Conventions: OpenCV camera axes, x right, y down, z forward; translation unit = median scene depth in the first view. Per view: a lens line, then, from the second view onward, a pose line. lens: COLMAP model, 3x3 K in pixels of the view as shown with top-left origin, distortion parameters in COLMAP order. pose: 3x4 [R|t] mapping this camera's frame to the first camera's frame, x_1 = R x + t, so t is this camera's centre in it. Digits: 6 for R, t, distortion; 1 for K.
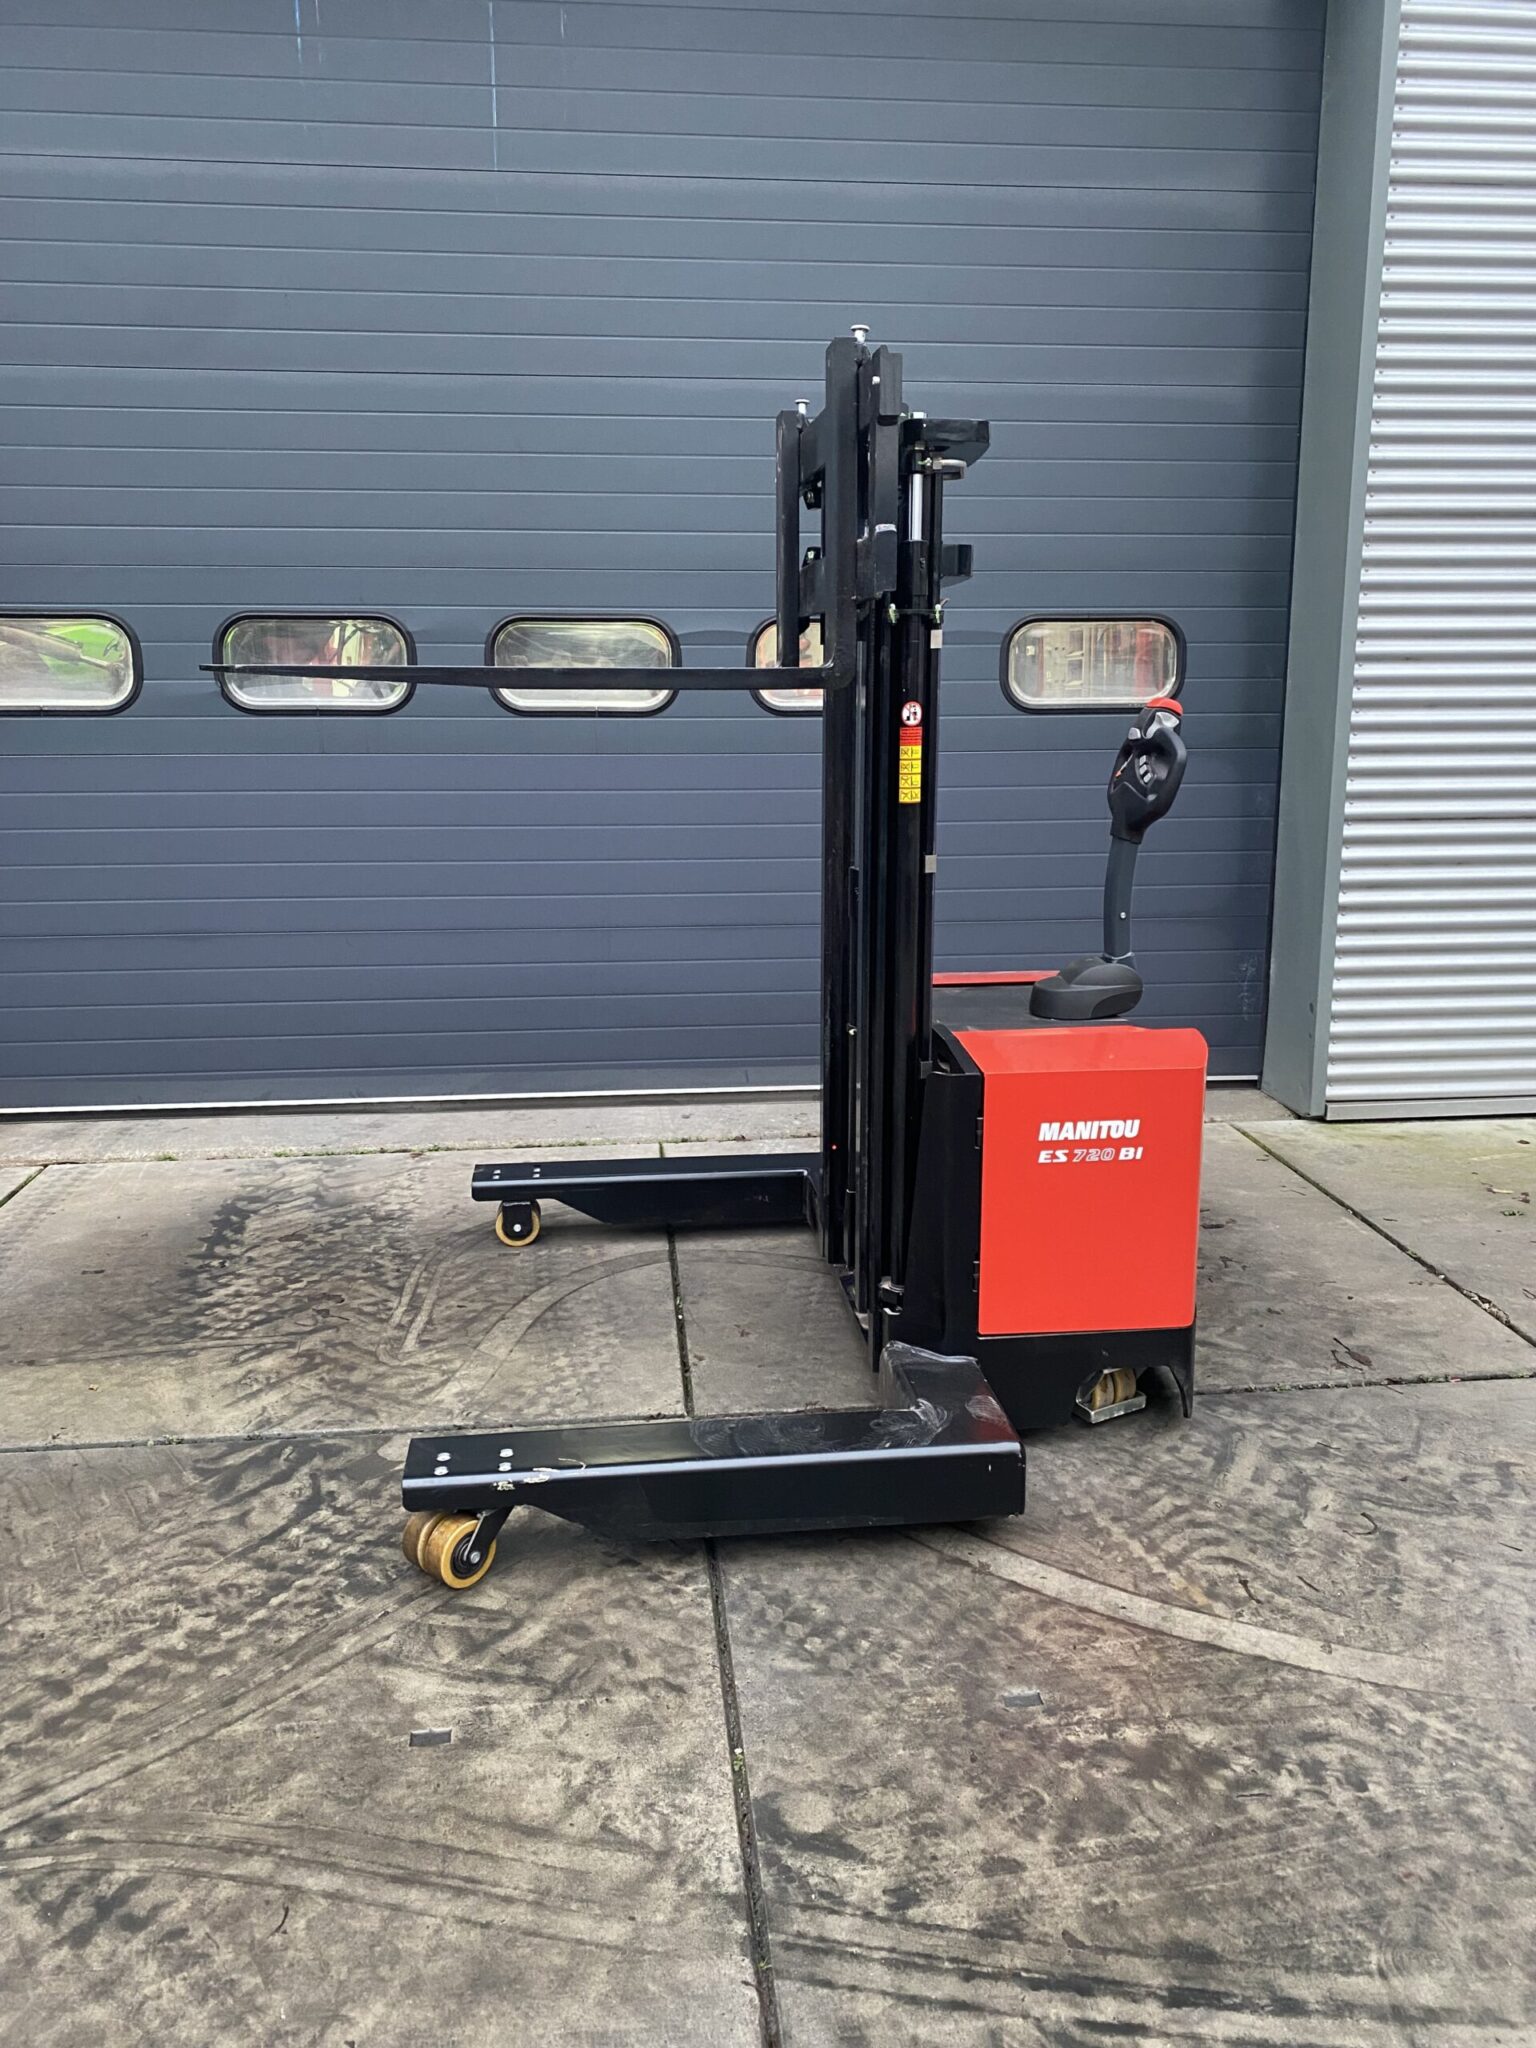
lens RADIAL K [[1563.4, 0, 764.0], [0, 1563.4, 1002.9], [0, 0, 1]] dist [0.009965, 0.002574]
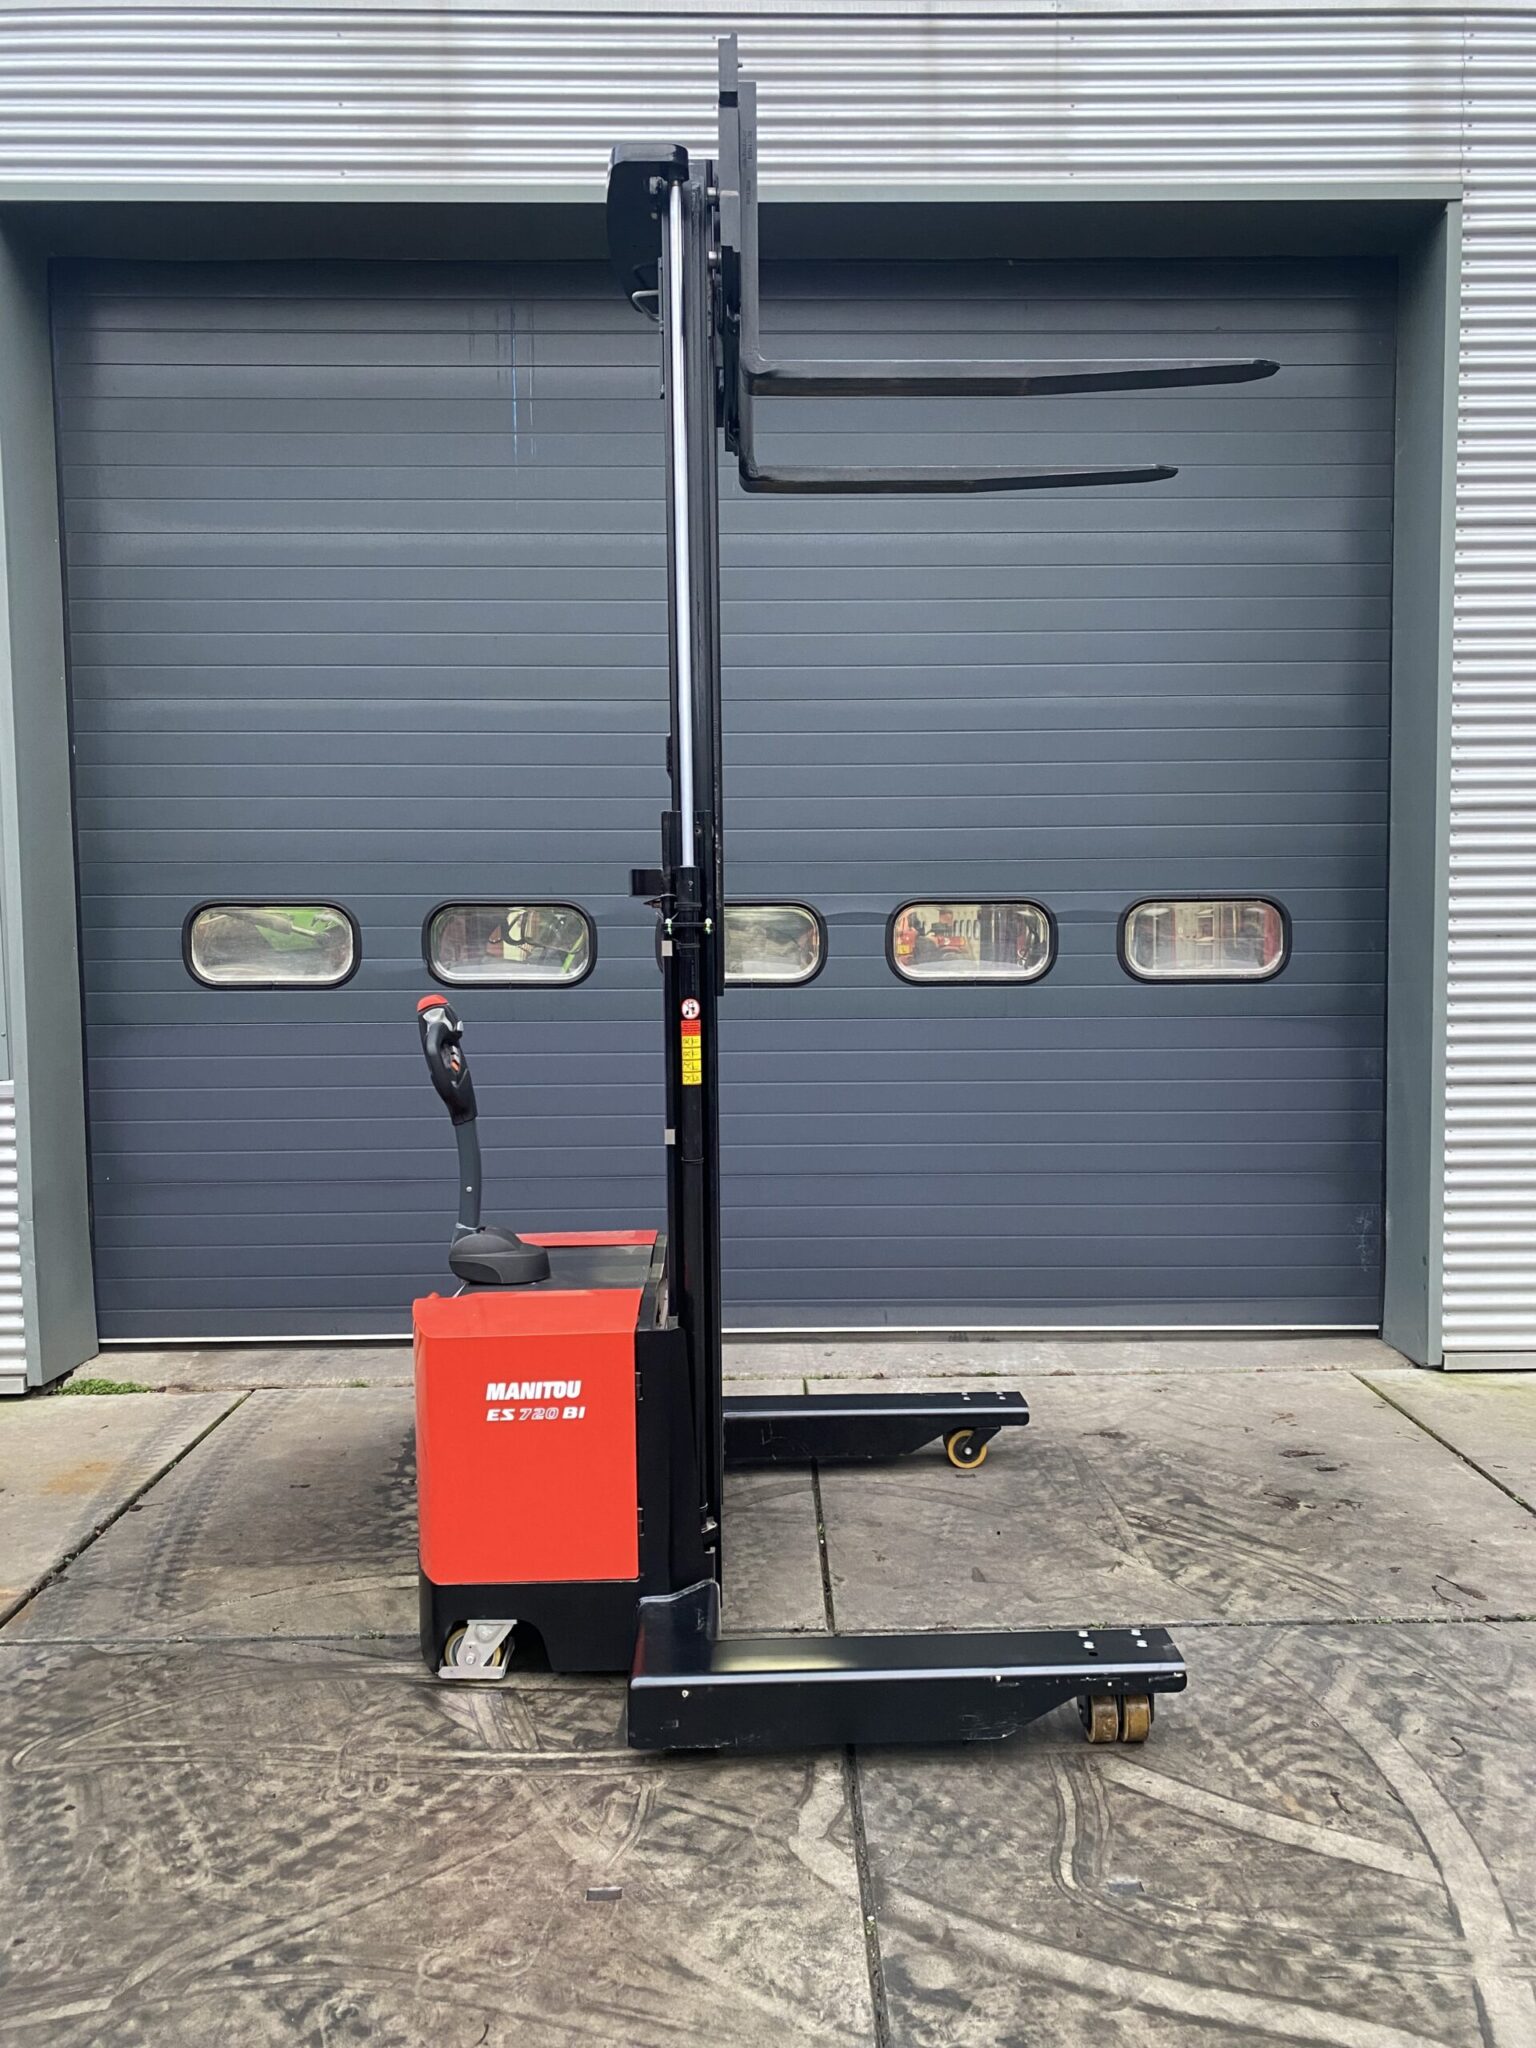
lens RADIAL K [[1563.4, 0, 783.2], [0, 1563.4, 1012.8], [0, 0, 1]] dist [0.009965, 0.002574]
pose [[0.996720, -0.000103, -0.080922, 0.009974], [-0.011685, 0.989336, -0.145184, -0.006289], [0.080074, 0.145653, 0.986090, -0.179859]]
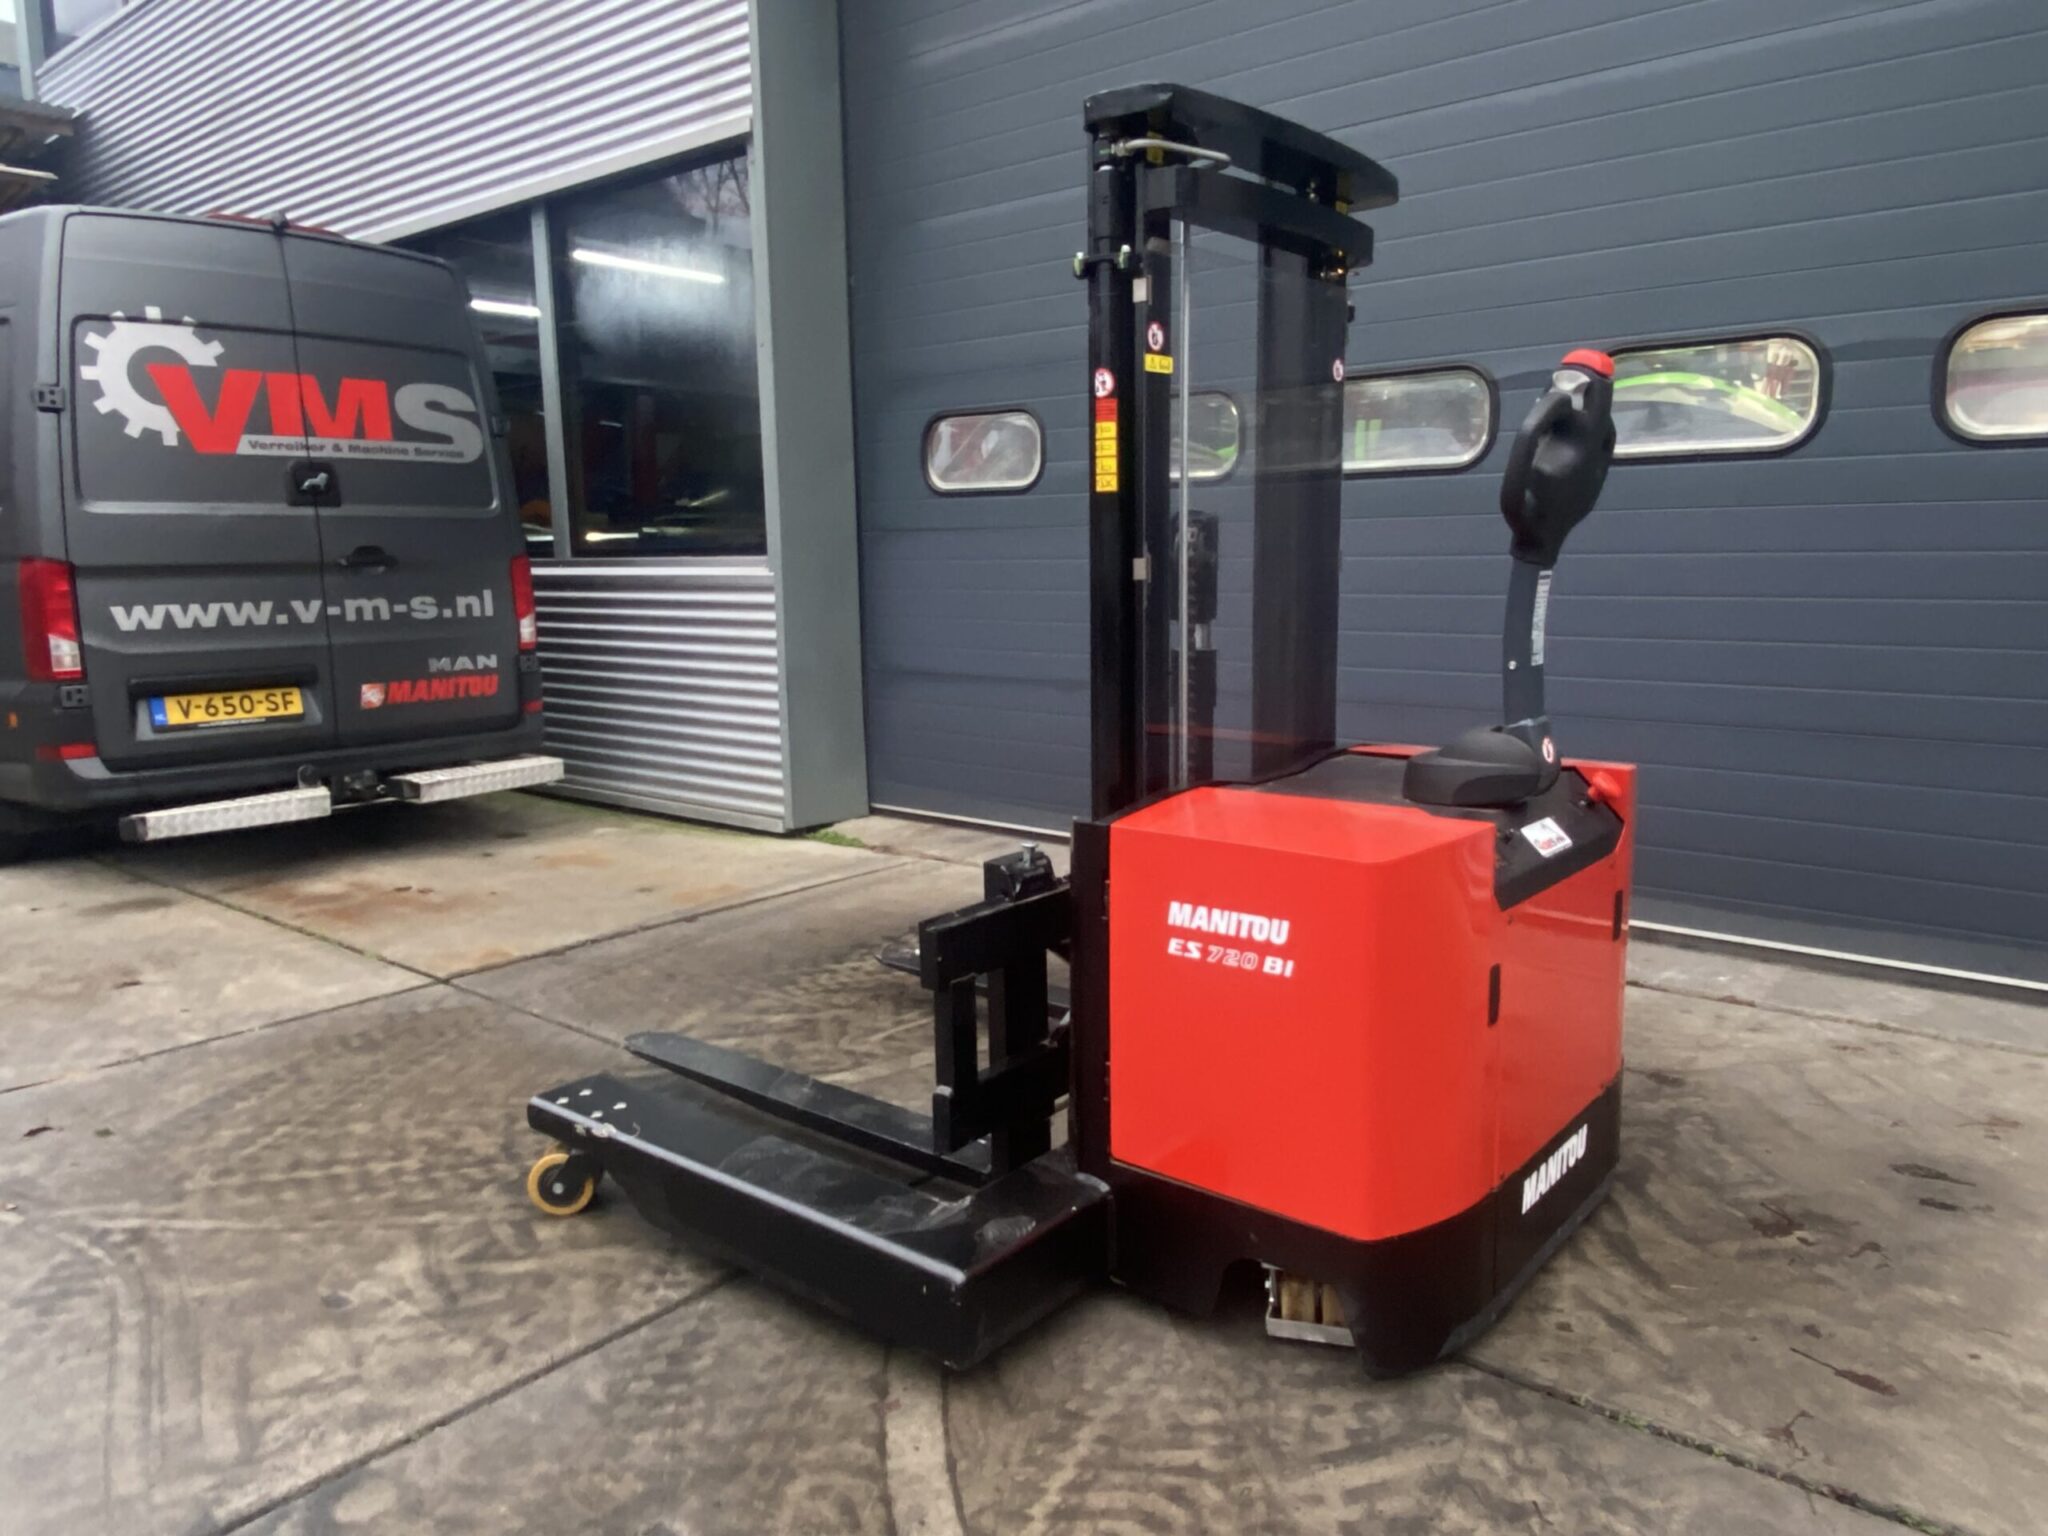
lens RADIAL K [[1415.0, 0, 1020.6], [0, 1415.0, 756.6], [0, 0, 1]] dist [0.052626, -0.058892]
pose [[0.695643, 0.098610, -0.711587, 0.645830], [-0.133609, 0.991011, 0.006717, 0.012554], [0.705853, 0.090402, 0.702566, 0.474865]]
